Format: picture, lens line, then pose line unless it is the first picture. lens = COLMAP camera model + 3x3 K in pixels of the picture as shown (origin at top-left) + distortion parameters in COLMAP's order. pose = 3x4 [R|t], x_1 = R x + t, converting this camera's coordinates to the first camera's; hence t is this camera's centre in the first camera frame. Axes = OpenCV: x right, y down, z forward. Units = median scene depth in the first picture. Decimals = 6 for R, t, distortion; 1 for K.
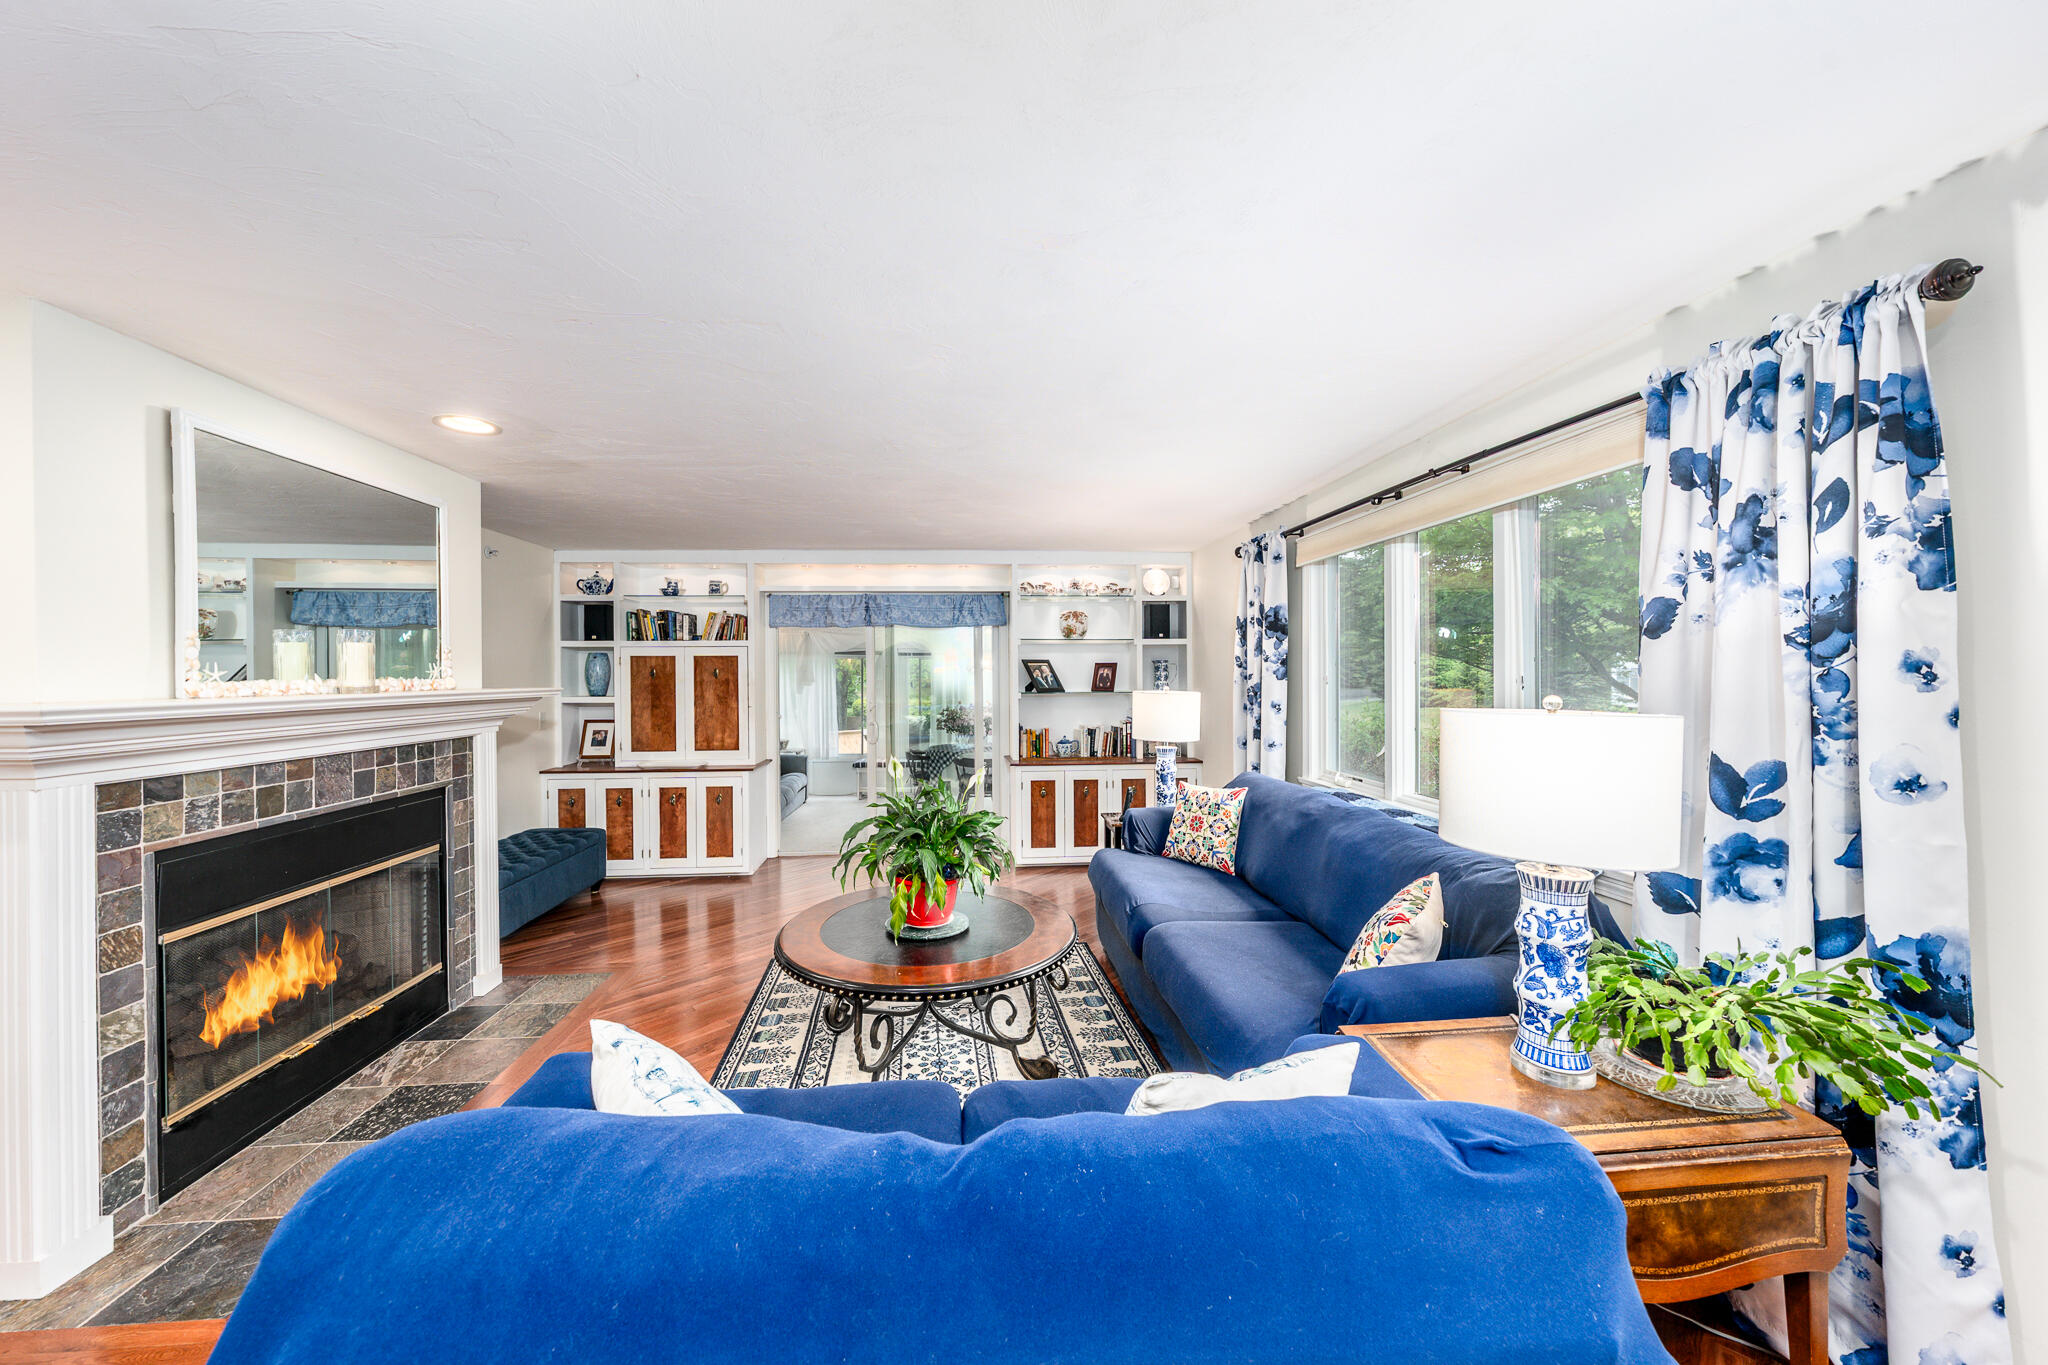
lens RADIAL K [[701.9, 0, 999.0], [0, 701.9, 679.7], [0, 0, 1]] dist [-0.002391, -0.000529]
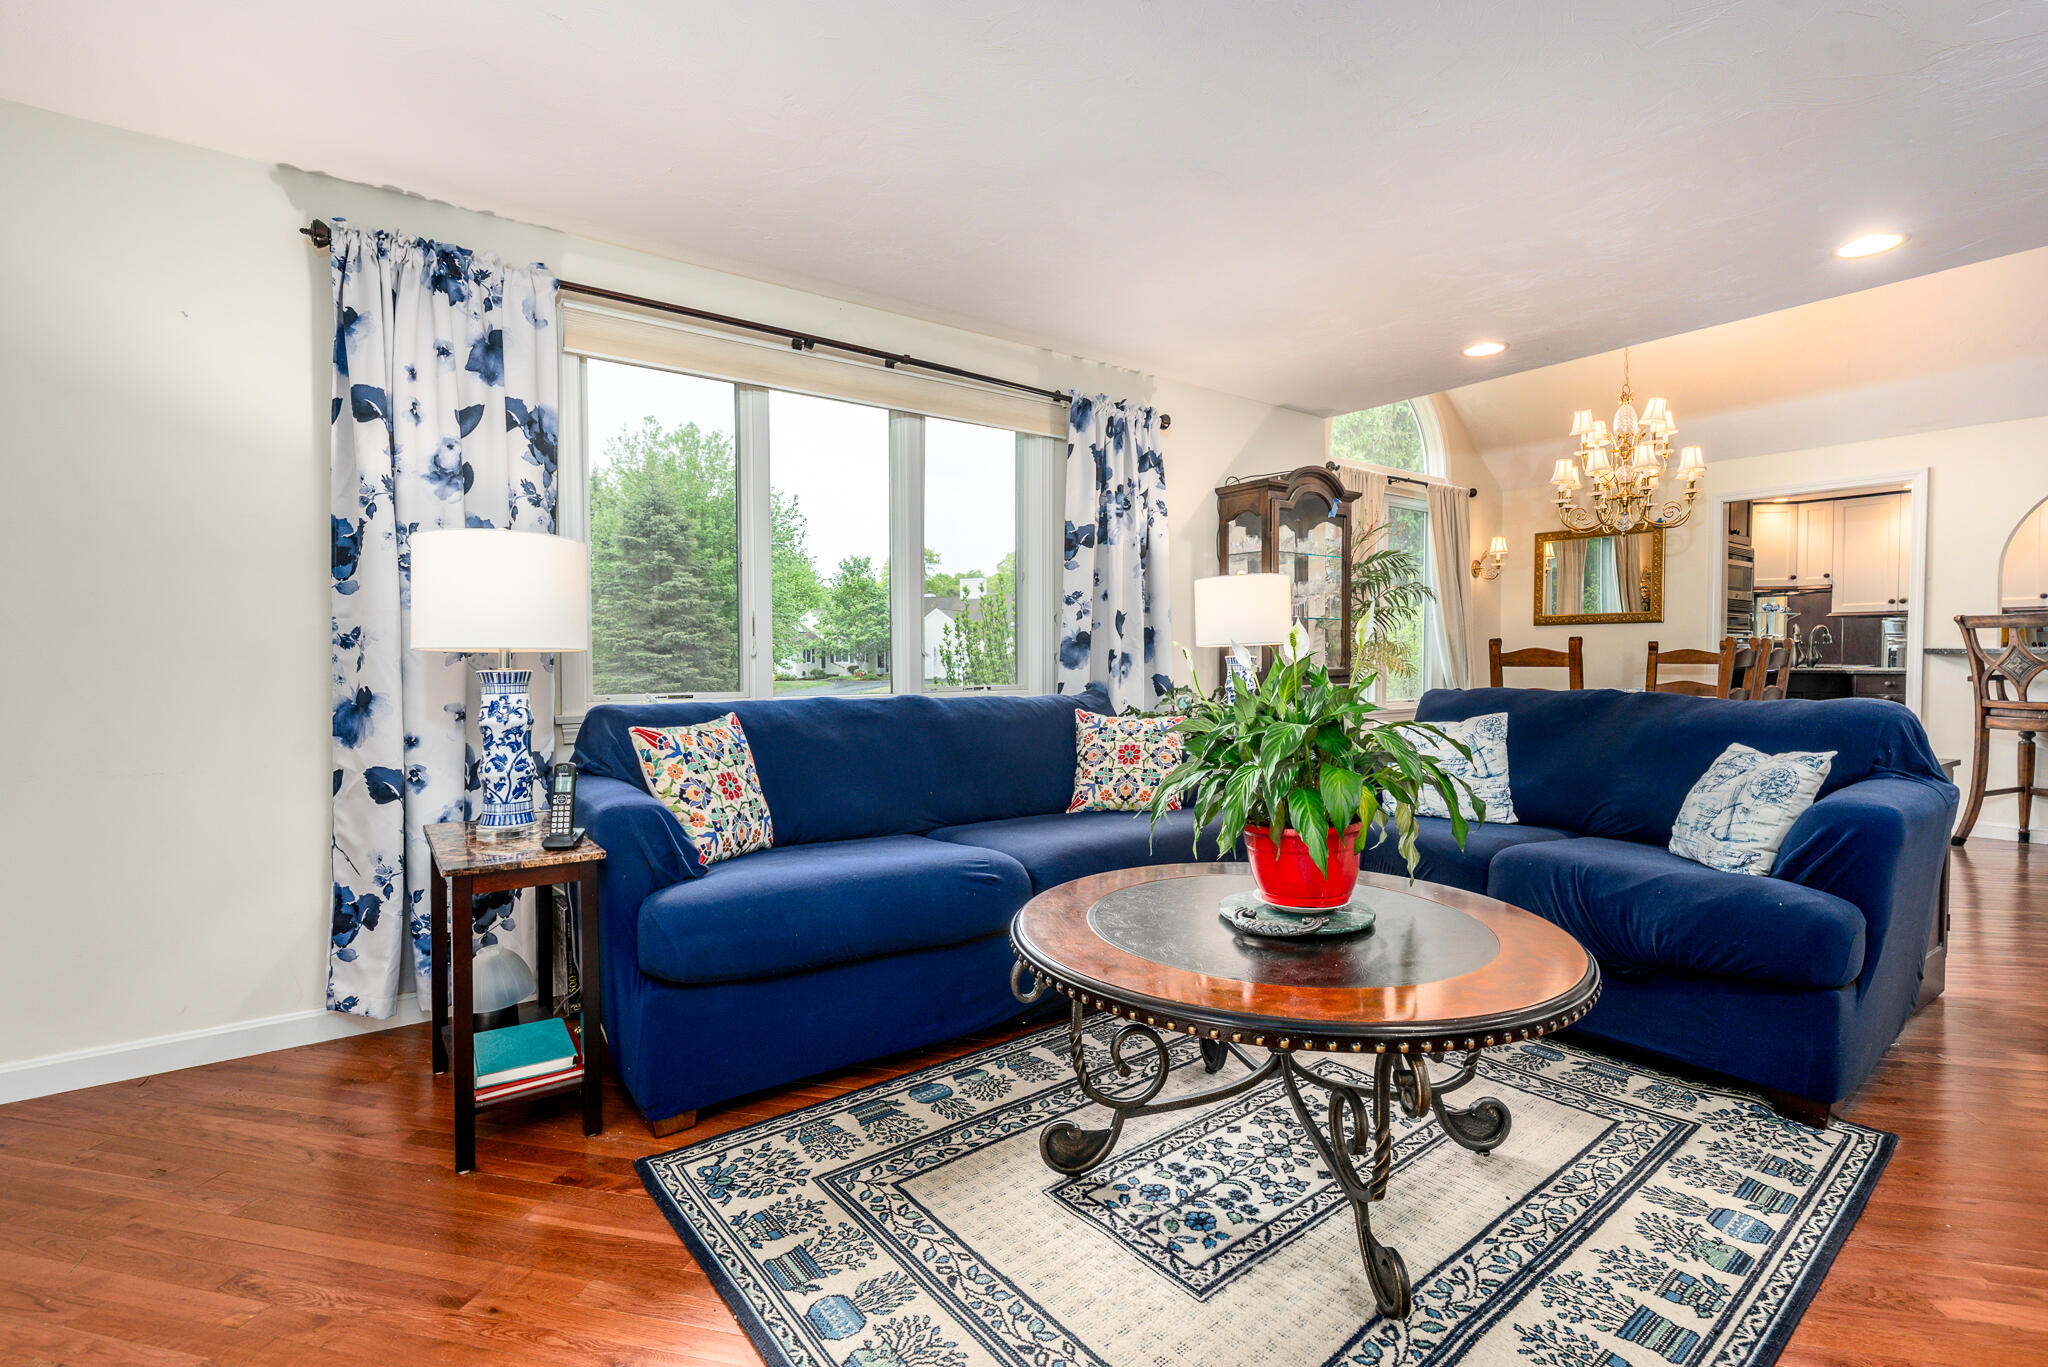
lens RADIAL K [[933.2, 0, 1012.4], [0, 933.2, 683.0], [0, 0, 1]] dist [0.001304, -0.000505]
pose [[-0.526349, -0.012844, 0.850171, -0.644508], [0.014348, 0.999609, 0.023984, 0.150627], [-0.850147, 0.024823, -0.525959, 1.652553]]
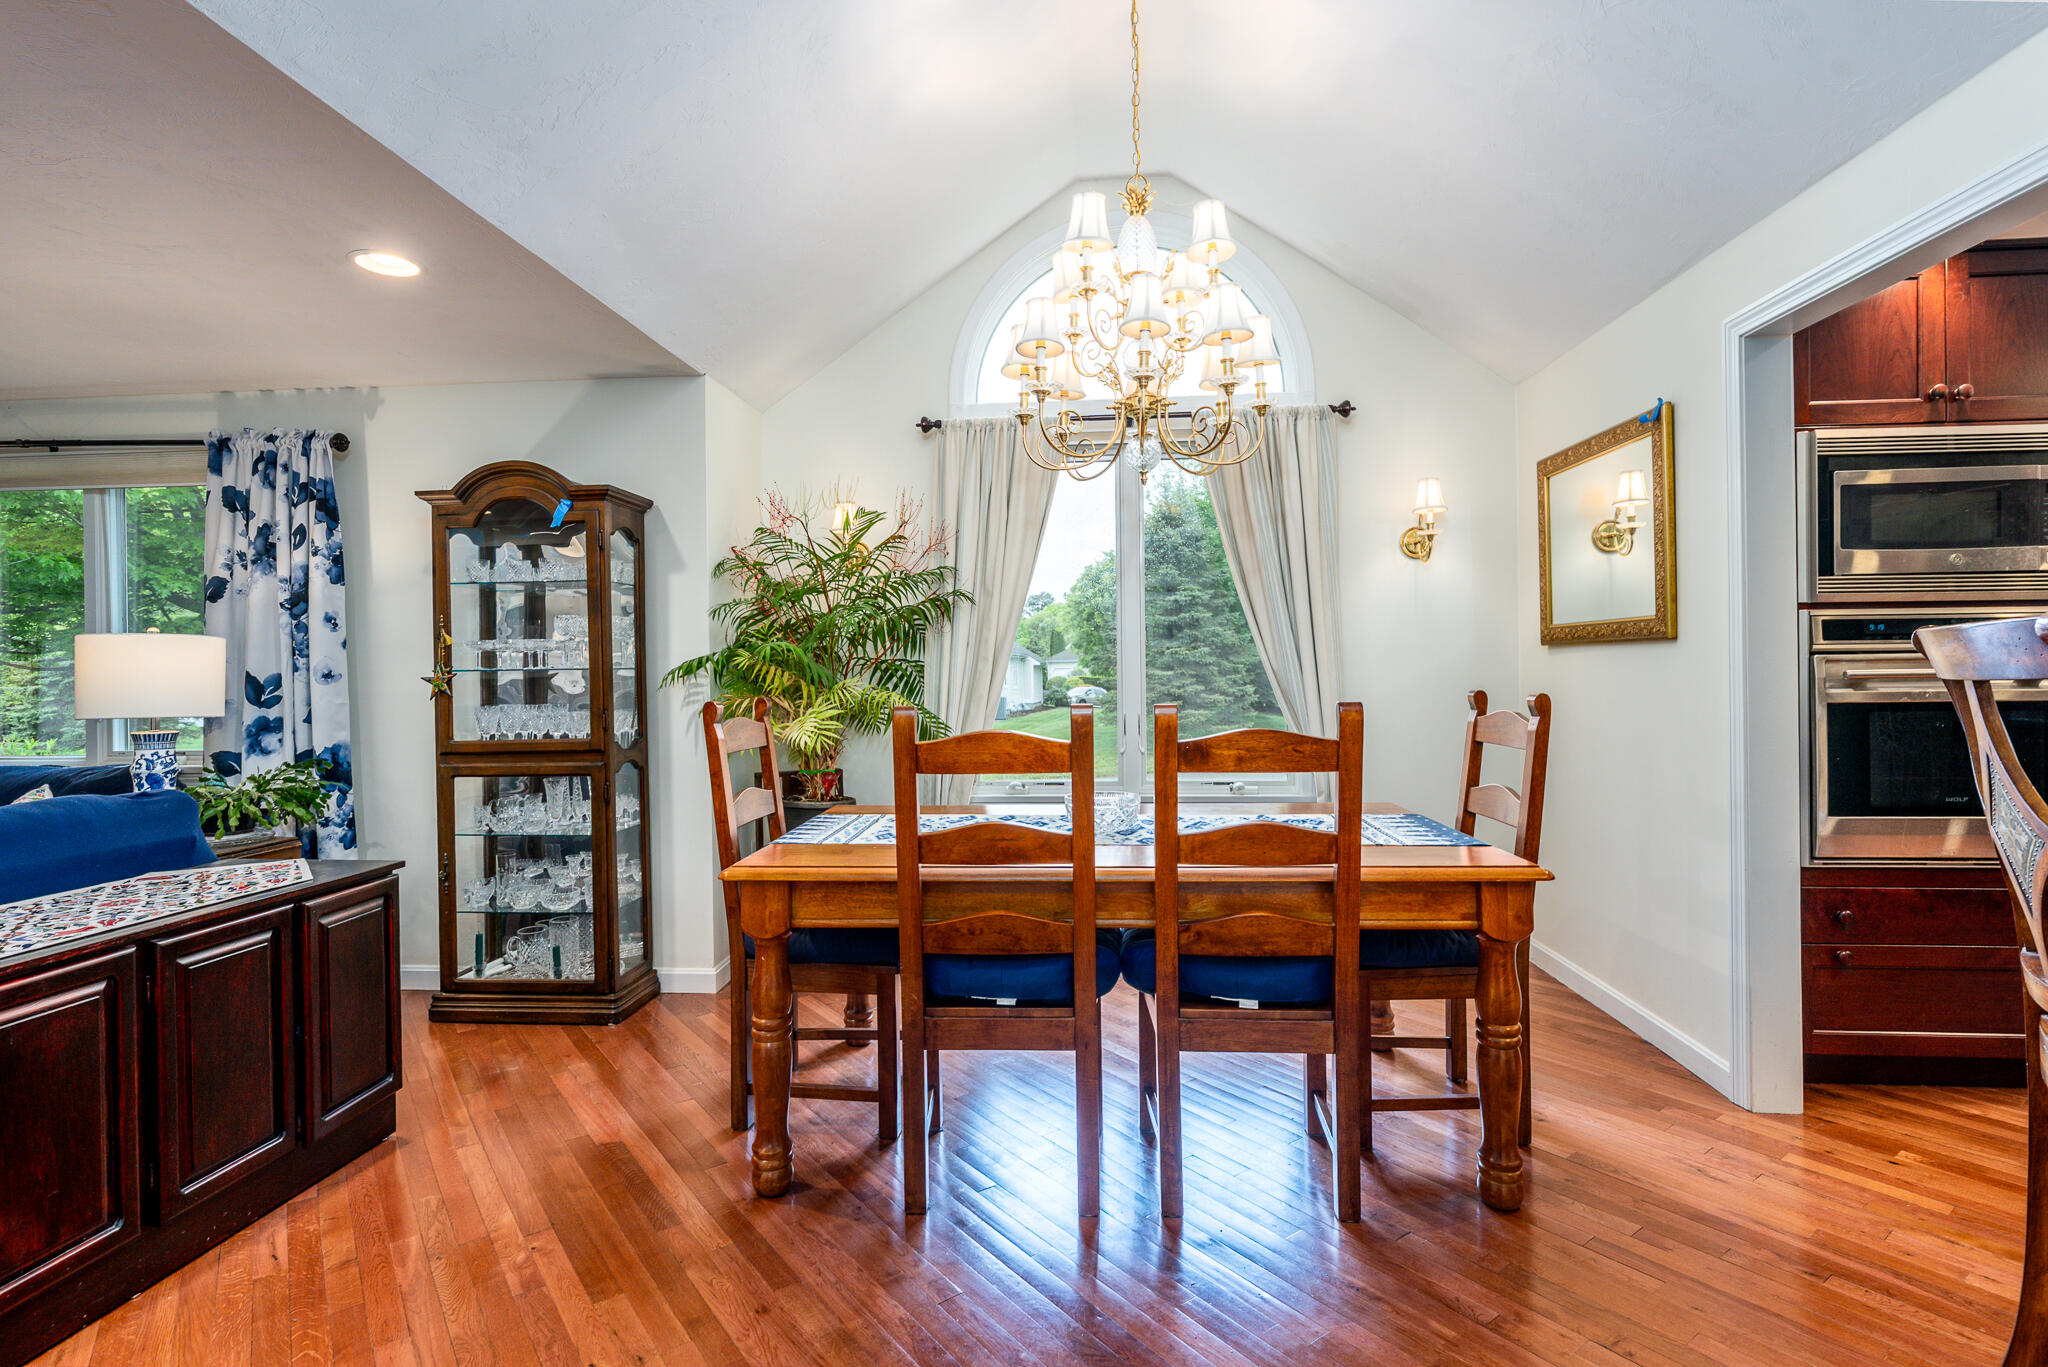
lens RADIAL K [[1015.4, 0, 1026.4], [0, 1015.4, 666.3], [0, 0, 1]] dist [0.004987, -0.000837]
pose [[0.156357, 0.012634, 0.987620, -0.708490], [0.020793, 0.999654, -0.016080, 0.109204], [-0.987482, 0.023050, 0.156040, -0.791207]]
